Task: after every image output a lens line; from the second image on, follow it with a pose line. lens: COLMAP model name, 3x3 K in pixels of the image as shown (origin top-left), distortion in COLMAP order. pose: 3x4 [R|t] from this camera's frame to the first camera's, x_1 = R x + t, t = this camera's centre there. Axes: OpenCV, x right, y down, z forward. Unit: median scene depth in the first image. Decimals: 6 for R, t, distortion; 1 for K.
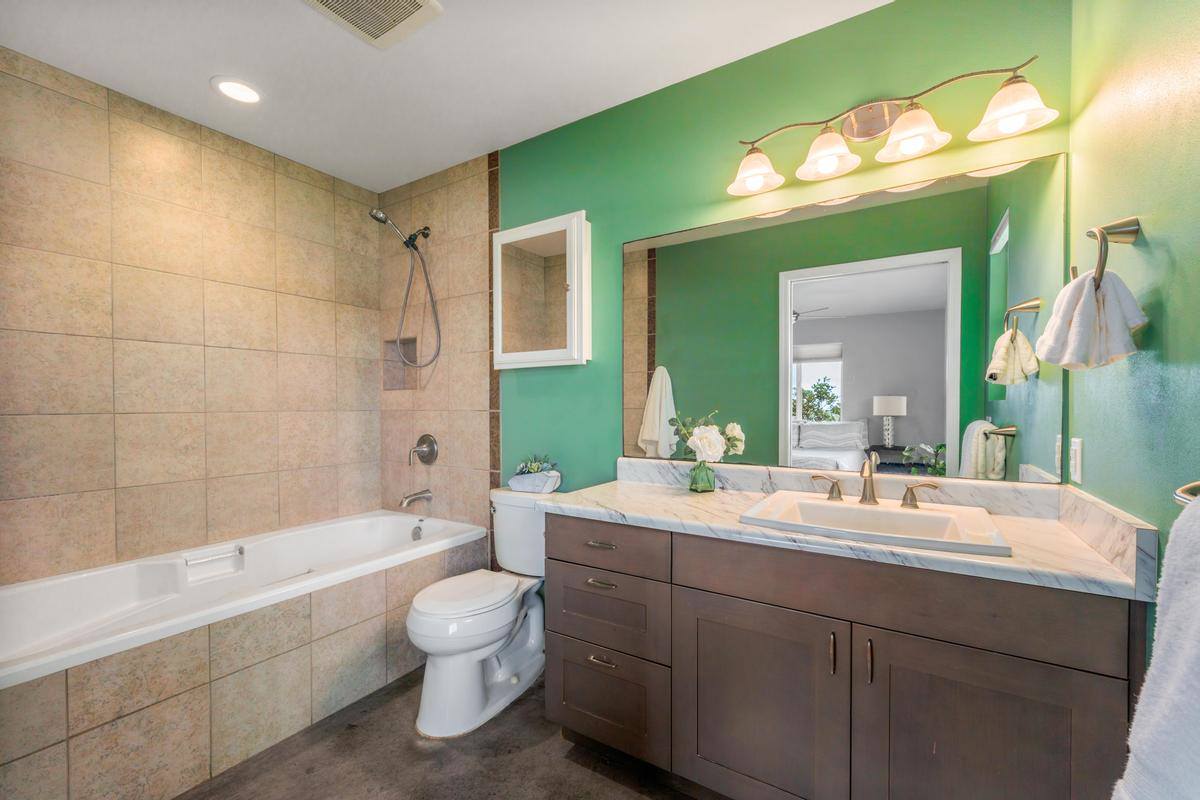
lens RADIAL K [[493.4, 0, 605.2], [0, 493.4, 407.9], [0, 0, 1]] dist [-0.003267, 0.000524]
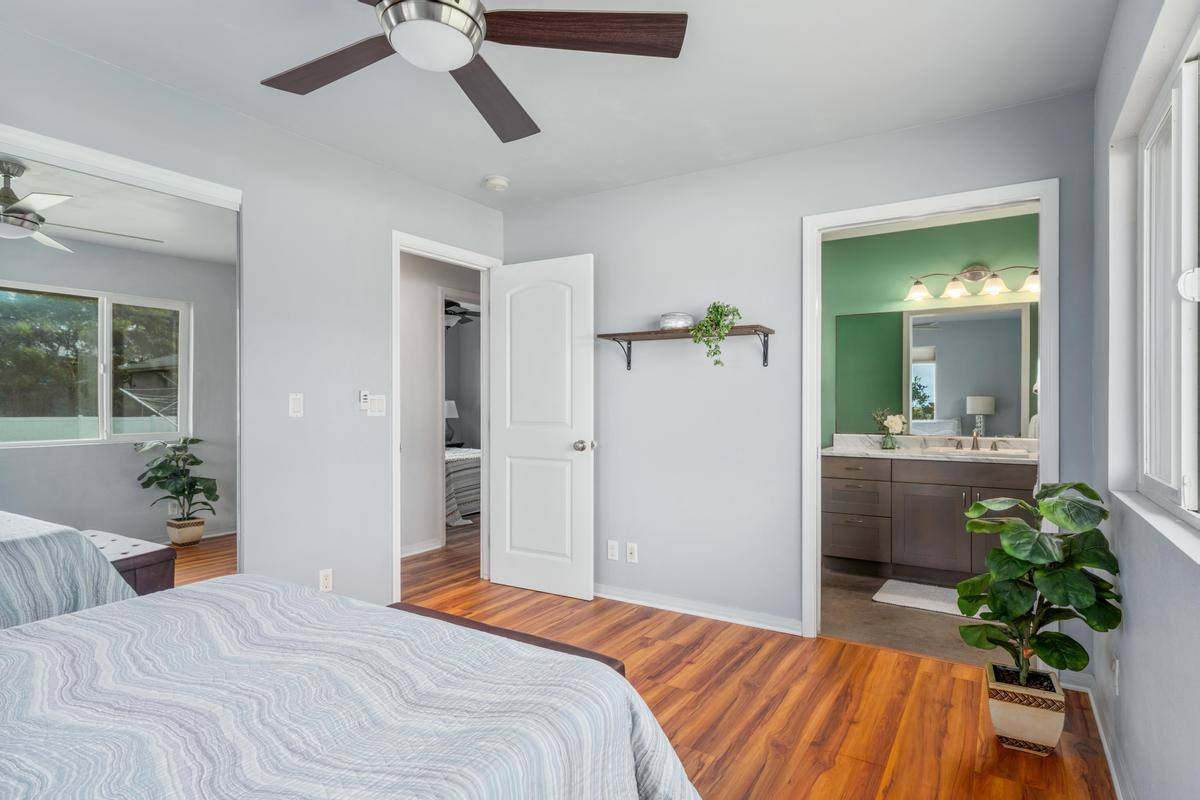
lens RADIAL K [[640.6, 0, 597.0], [0, 640.6, 405.6], [0, 0, 1]] dist [0.005981, 0.000382]
pose [[0.999911, -0.003761, -0.012793, -0.815943], [0.003693, 0.999979, -0.005389, 0.004149], [0.012813, 0.005341, 0.999904, -1.379378]]
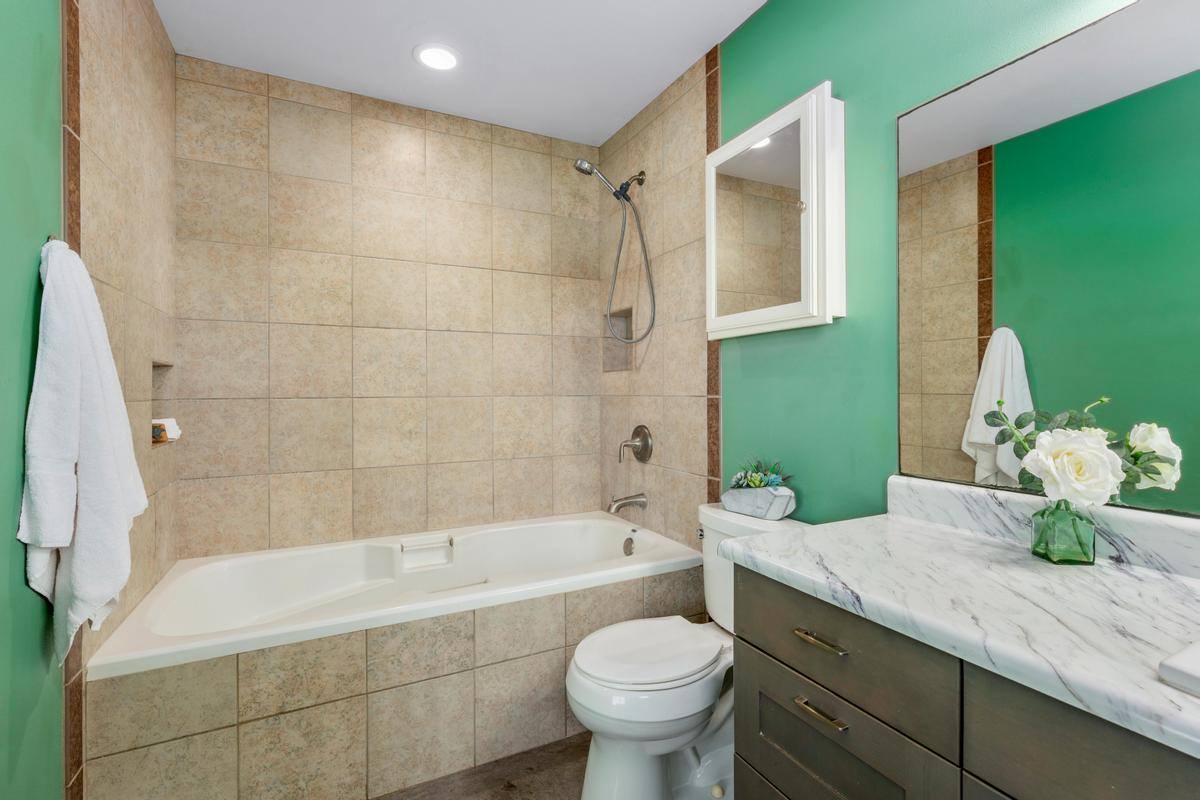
lens RADIAL K [[556.2, 0, 605.2], [0, 556.2, 386.9], [0, 0, 1]] dist [-0.002155, -0.000676]
pose [[0.859944, -0.004752, -0.510366, 0.074164], [-0.000921, 0.999941, -0.010862, 0.000756], [0.510387, 0.009811, 0.859889, 0.243178]]
